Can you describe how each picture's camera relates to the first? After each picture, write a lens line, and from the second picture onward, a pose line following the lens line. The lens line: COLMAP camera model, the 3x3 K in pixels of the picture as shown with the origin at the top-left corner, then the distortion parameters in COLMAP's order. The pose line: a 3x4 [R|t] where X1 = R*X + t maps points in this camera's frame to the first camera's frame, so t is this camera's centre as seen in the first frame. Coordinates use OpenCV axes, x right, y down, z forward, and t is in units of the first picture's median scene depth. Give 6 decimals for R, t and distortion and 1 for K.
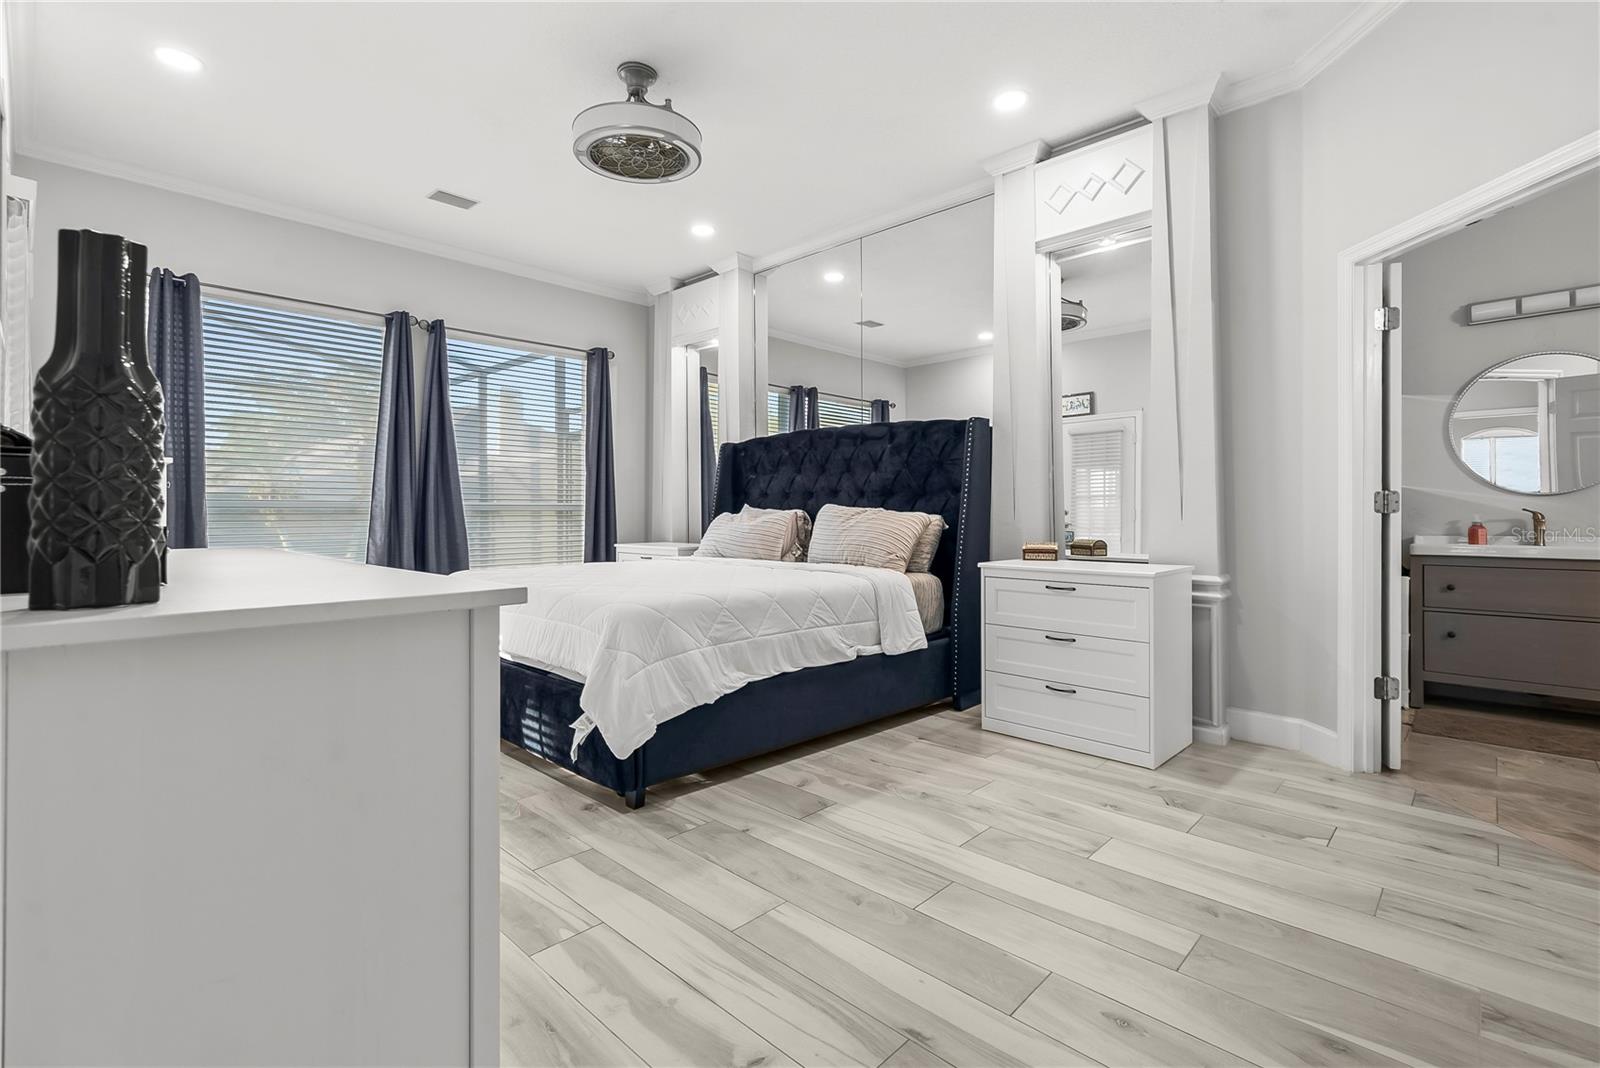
lens RADIAL K [[733.8, 0, 795.4], [0, 733.8, 483.1], [0, 0, 1]] dist [0.000401, 0.000264]
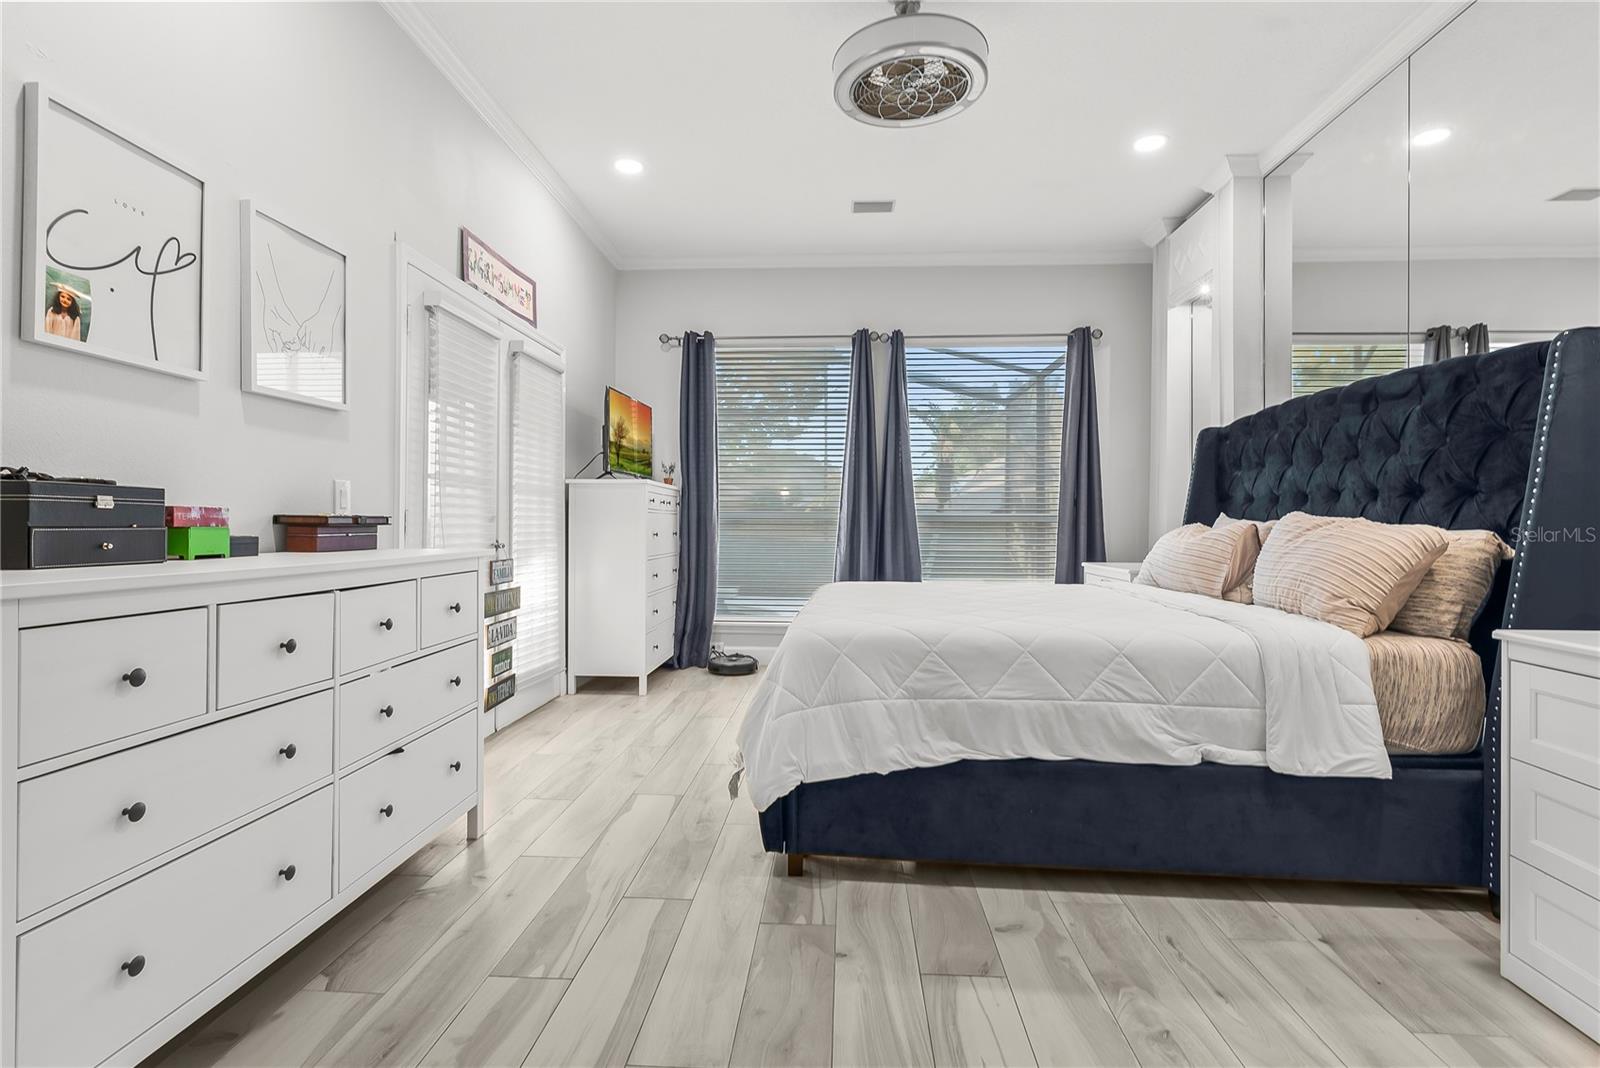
lens RADIAL K [[771.8, 0, 798.2], [0, 771.8, 505.5], [0, 0, 1]] dist [-0.002960, 0.001357]
pose [[0.651082, -0.014383, -0.758871, 0.334022], [0.025166, 0.999680, 0.002644, 0.013773], [0.758590, -0.020819, 0.651236, 0.319478]]
